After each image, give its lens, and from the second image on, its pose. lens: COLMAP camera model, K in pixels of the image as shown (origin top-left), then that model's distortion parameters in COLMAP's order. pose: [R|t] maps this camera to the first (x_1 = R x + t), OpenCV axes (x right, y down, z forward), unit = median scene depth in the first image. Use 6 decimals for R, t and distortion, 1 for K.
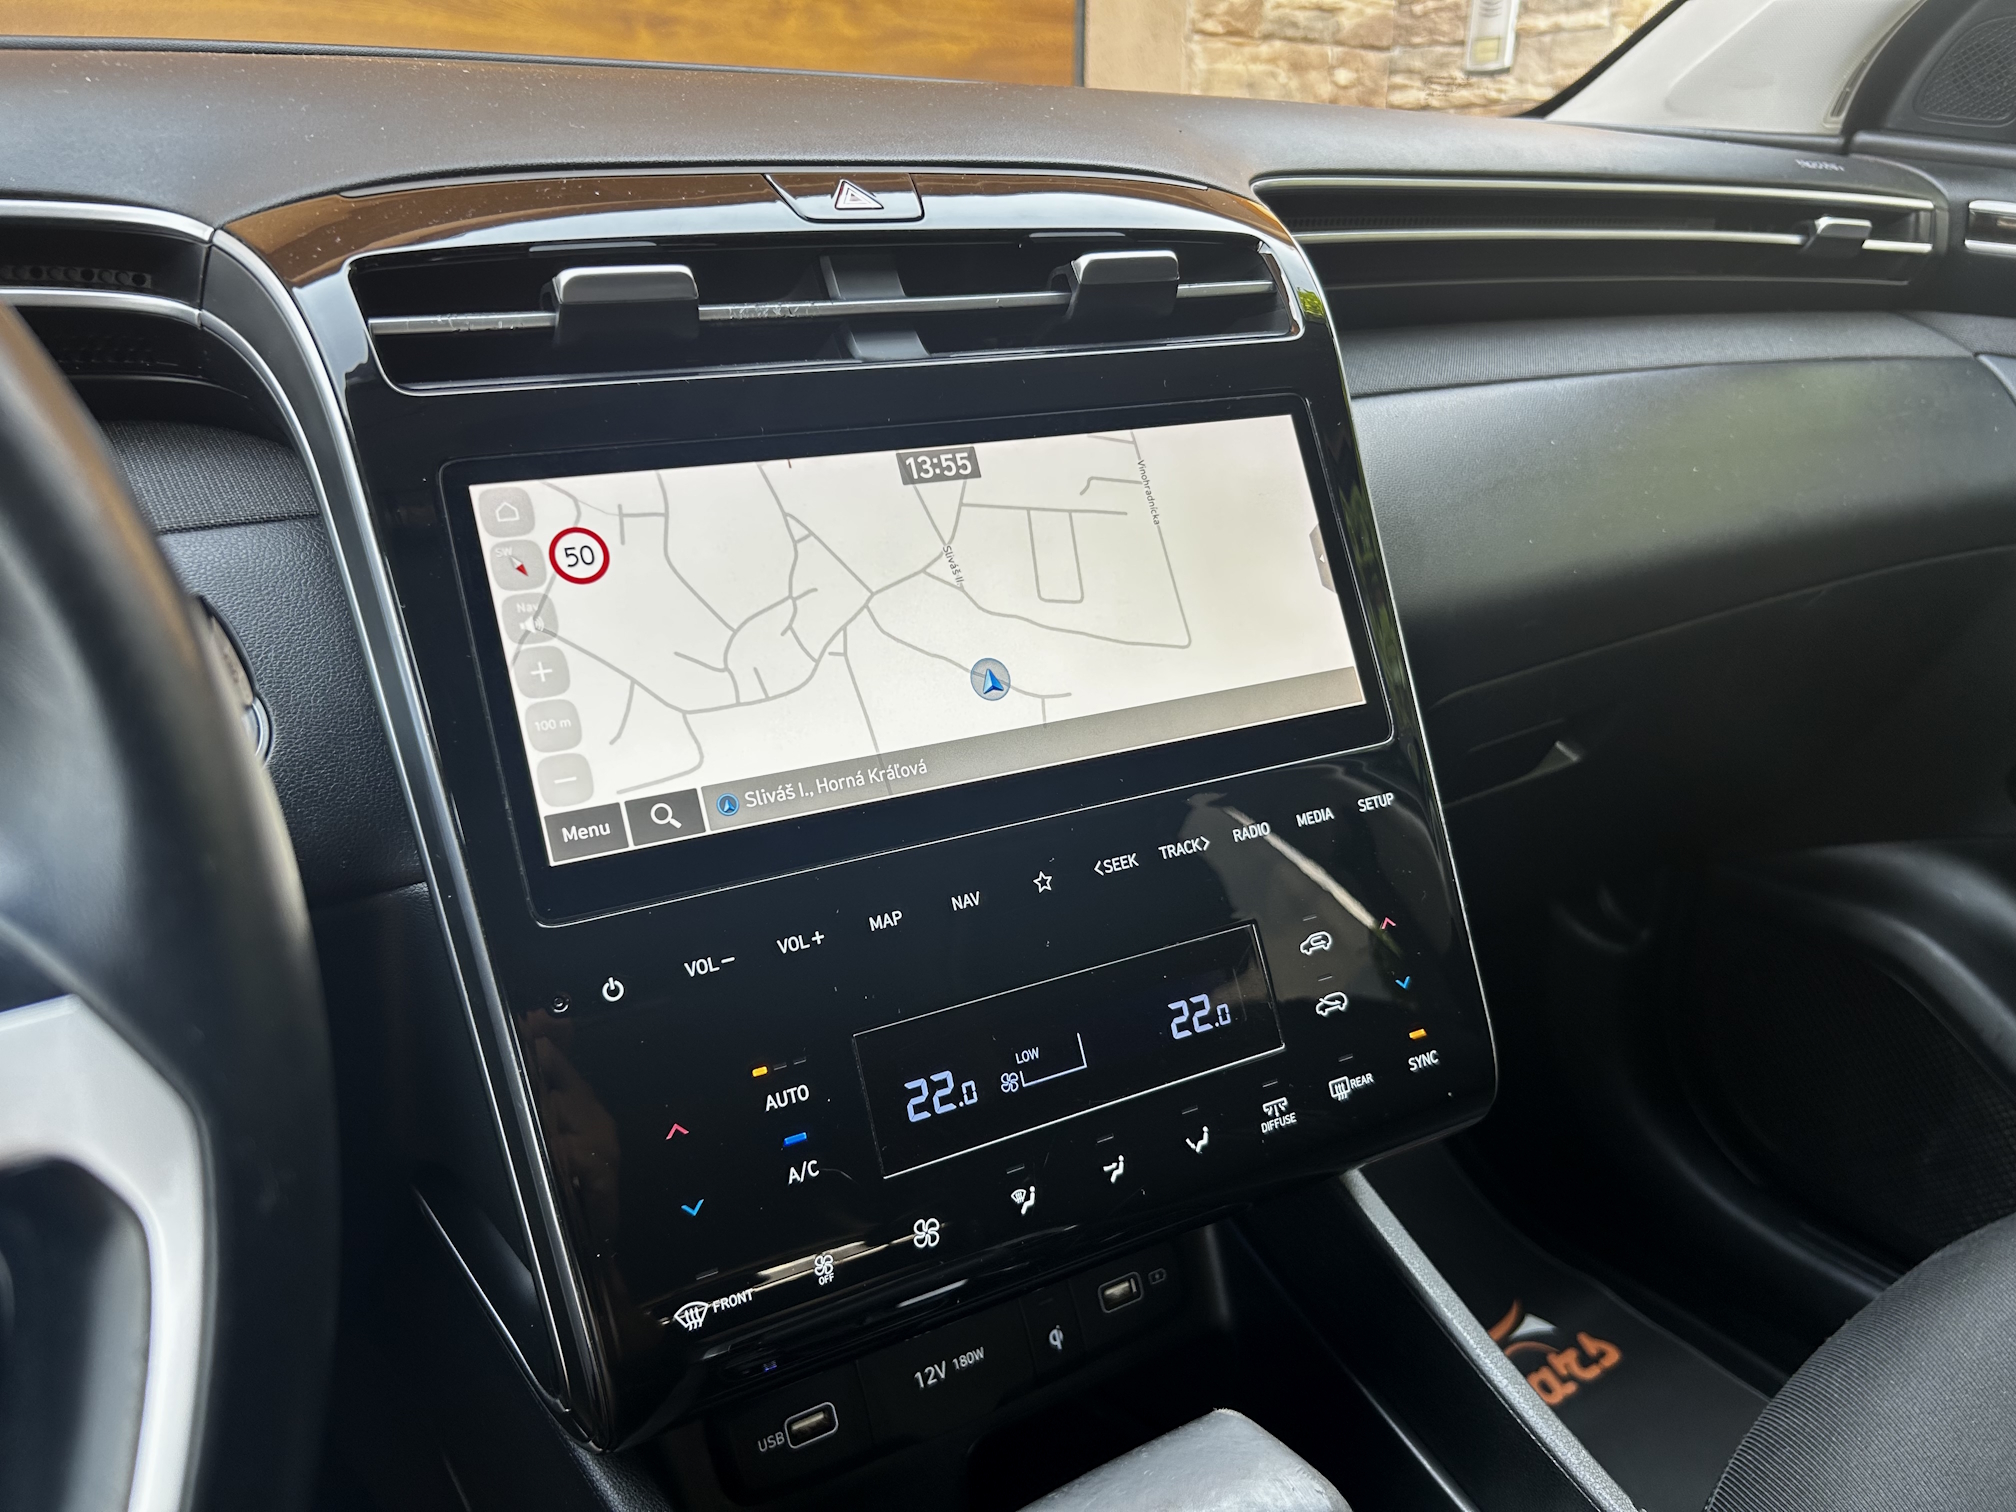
lens RADIAL K [[1533.8, 0, 997.4], [0, 1533.8, 767.9], [0, 0, 1]] dist [0.043343, -0.048202]
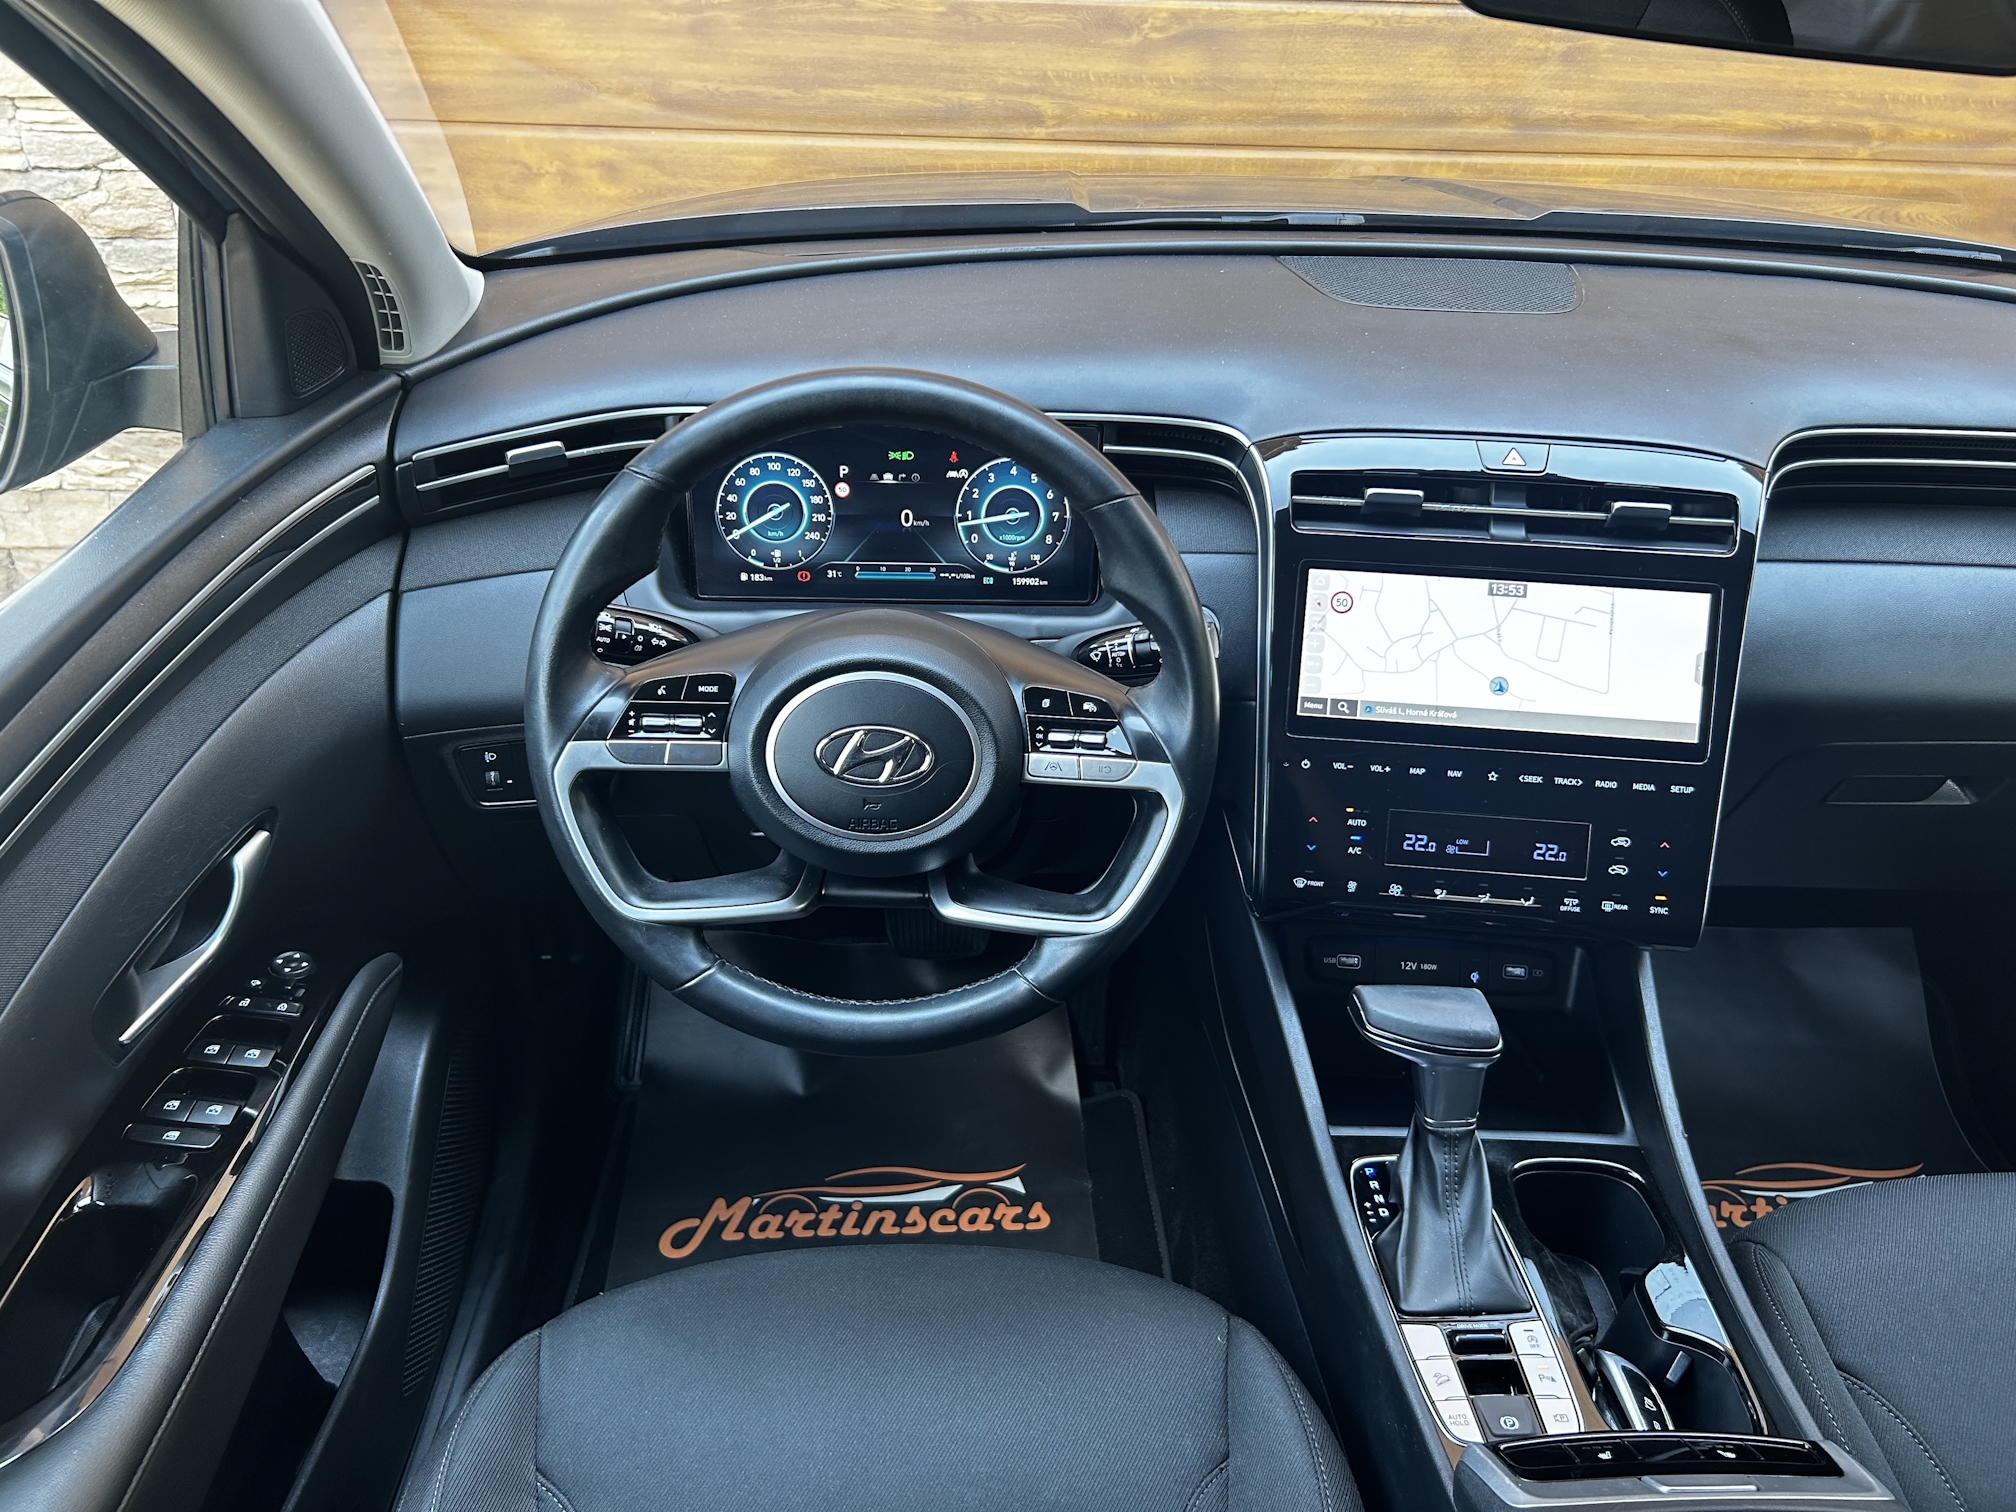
lens RADIAL K [[1533.8, 0, 1021.4], [0, 1533.8, 734.5], [0, 0, 1]] dist [0.043343, -0.048202]
pose [[0.828222, 0.309167, -0.467401, 0.528960], [-0.228764, 0.947914, 0.221644, -0.353489], [0.511581, -0.076646, 0.855810, -1.426745]]
